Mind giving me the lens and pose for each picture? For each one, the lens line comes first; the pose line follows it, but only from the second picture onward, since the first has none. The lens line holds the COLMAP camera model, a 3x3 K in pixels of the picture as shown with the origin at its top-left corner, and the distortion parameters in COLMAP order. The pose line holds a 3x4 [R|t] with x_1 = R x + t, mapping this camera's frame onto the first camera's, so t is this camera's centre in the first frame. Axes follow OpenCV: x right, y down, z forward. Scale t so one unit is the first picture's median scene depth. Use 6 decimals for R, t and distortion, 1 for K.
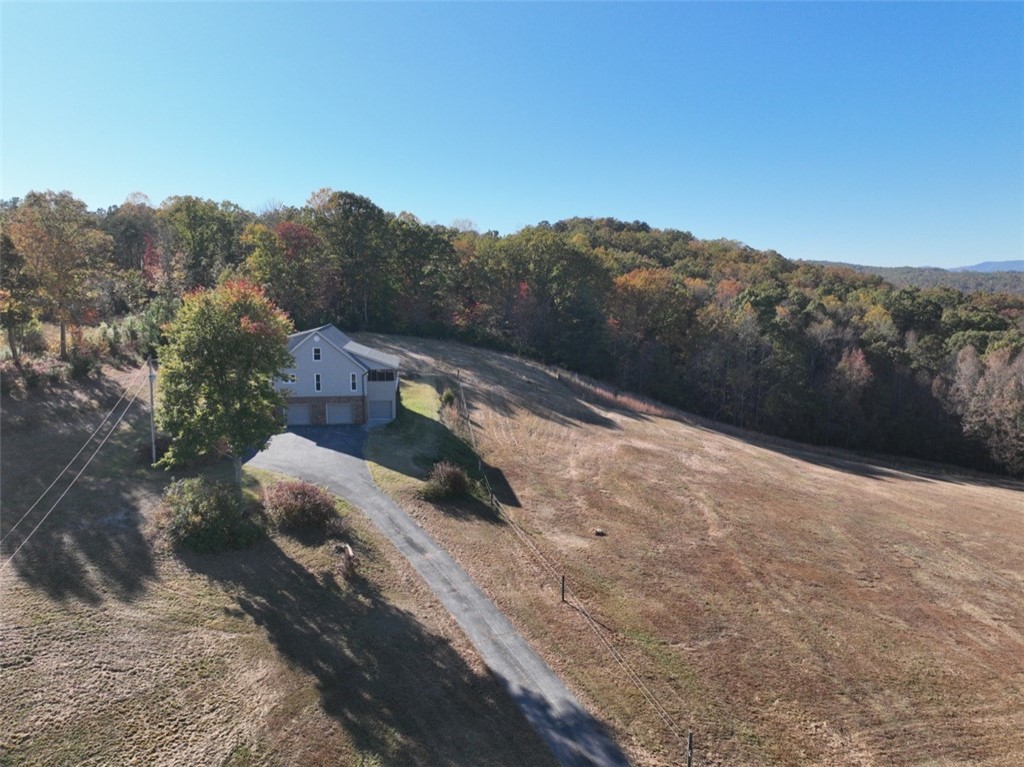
lens RADIAL K [[740.9, 0, 512.1], [0, 740.9, 382.4], [0, 0, 1]] dist [0.002308, 0.009945]
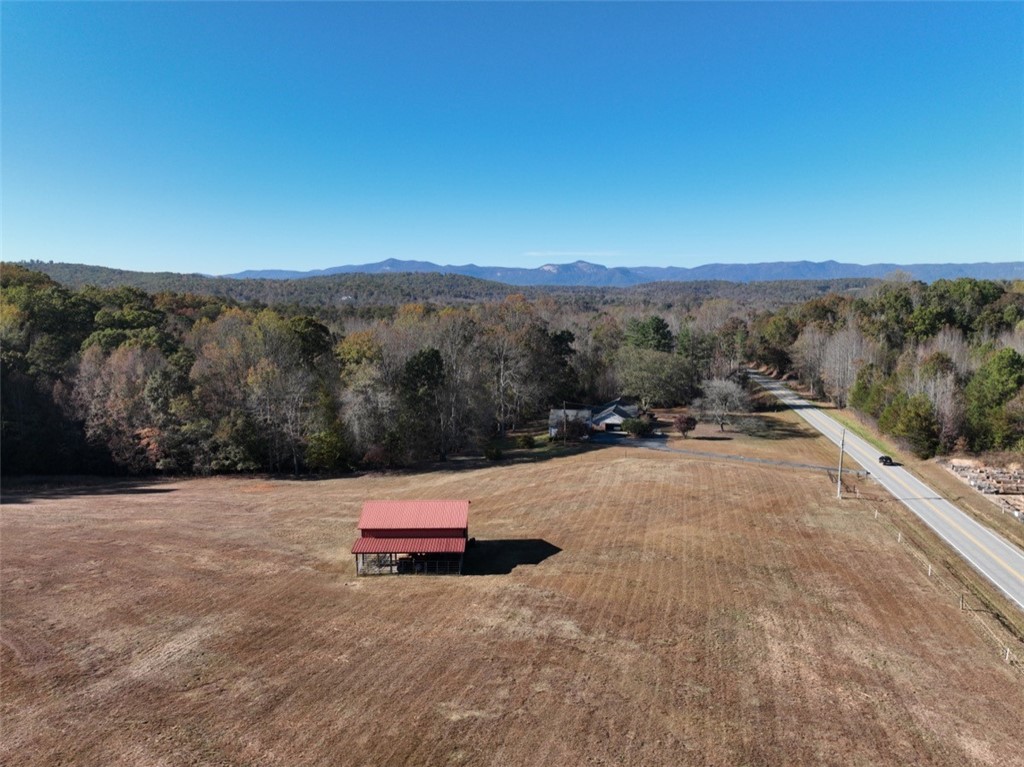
lens RADIAL K [[740.9, 0, 513.0], [0, 740.9, 384.2], [0, 0, 1]] dist [0.002308, 0.009945]
pose [[0.647636, -0.095437, 0.755949, 0.246124], [0.101827, 0.994066, 0.038262, 0.017994], [-0.755115, 0.052197, 0.653511, -0.012235]]
